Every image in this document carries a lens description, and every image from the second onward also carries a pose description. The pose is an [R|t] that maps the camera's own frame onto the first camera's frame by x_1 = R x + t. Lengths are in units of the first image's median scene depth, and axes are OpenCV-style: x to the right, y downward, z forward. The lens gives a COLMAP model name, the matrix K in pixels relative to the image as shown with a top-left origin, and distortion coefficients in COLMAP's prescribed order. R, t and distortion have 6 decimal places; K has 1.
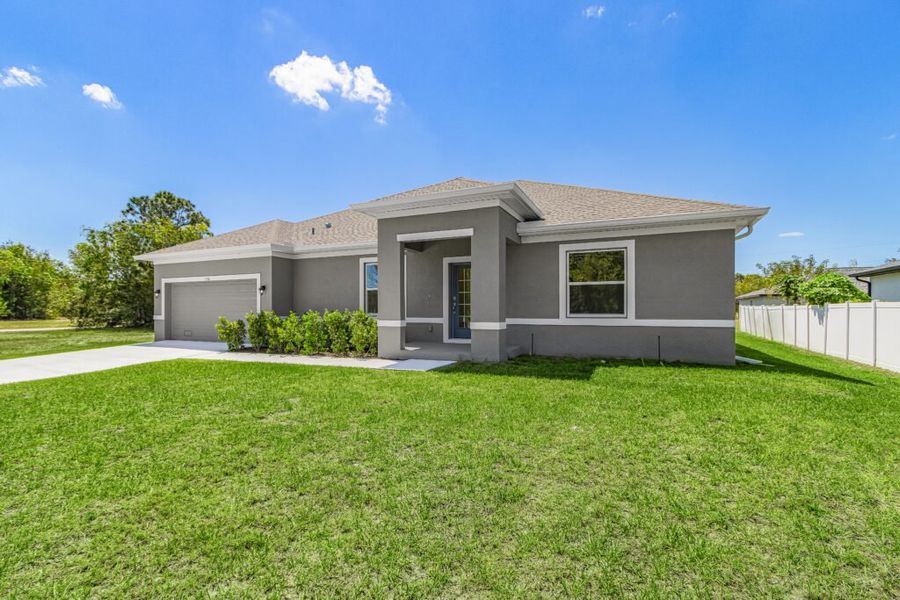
lens RADIAL K [[418.8, 0, 448.3], [0, 418.8, 305.8], [0, 0, 1]] dist [0.003136, 0.000005]
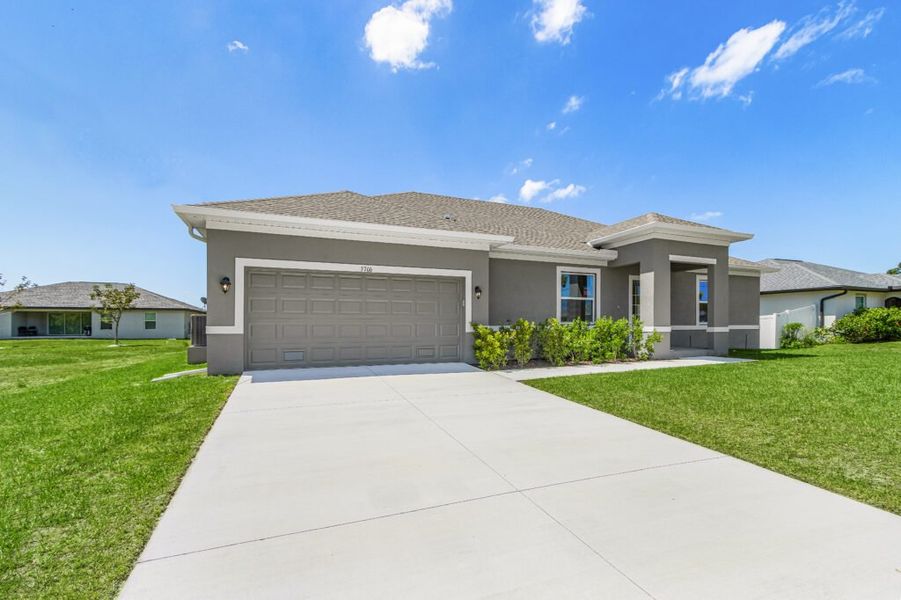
lens RADIAL K [[436.0, 0, 471.4], [0, 436.0, 330.0], [0, 0, 1]] dist [-0.000085, 0.000028]
pose [[0.649825, -0.006671, 0.760054, -1.391657], [-0.003994, 0.999918, 0.012191, 0.030844], [-0.760073, -0.010958, 0.649745, 0.604008]]
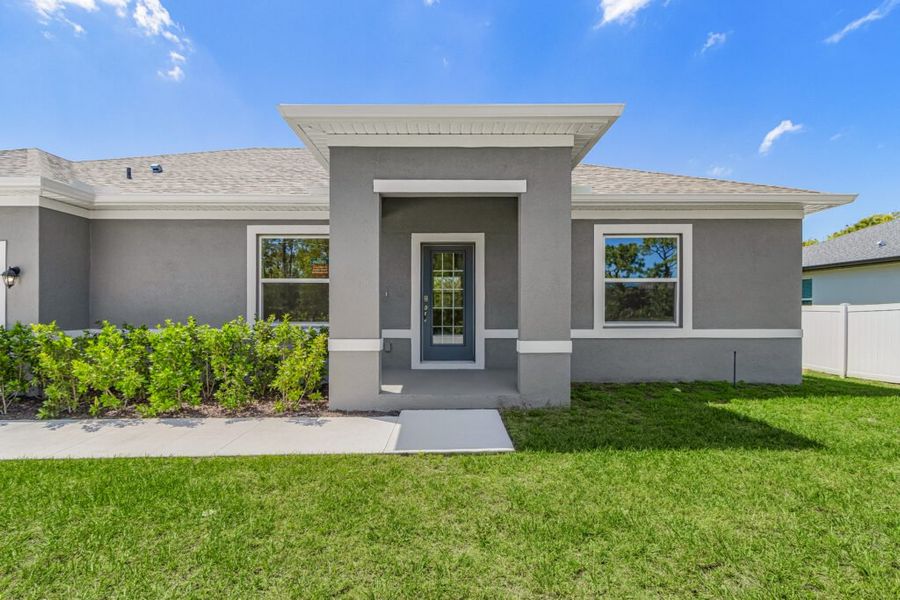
lens RADIAL K [[418.8, 0, 448.3], [0, 418.8, 305.8], [0, 0, 1]] dist [0.003136, 0.000005]
pose [[0.902568, 0.001996, 0.430542, -0.260786], [-0.002829, 0.999995, 0.001295, -0.008715], [-0.430537, -0.002387, 0.902570, 0.462828]]
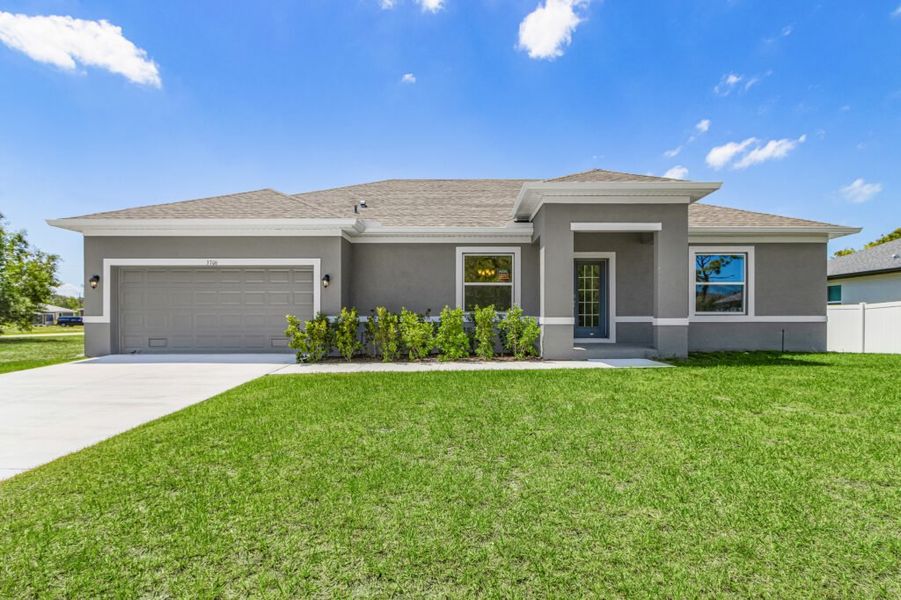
lens RADIAL K [[449.2, 0, 465.0], [0, 449.2, 316.8], [0, 0, 1]] dist [-0.005027, -0.000931]
pose [[0.904234, 0.001877, 0.427033, -0.722443], [-0.003381, 0.999990, 0.002765, 0.030419], [-0.427024, -0.003944, 0.904232, 0.215701]]
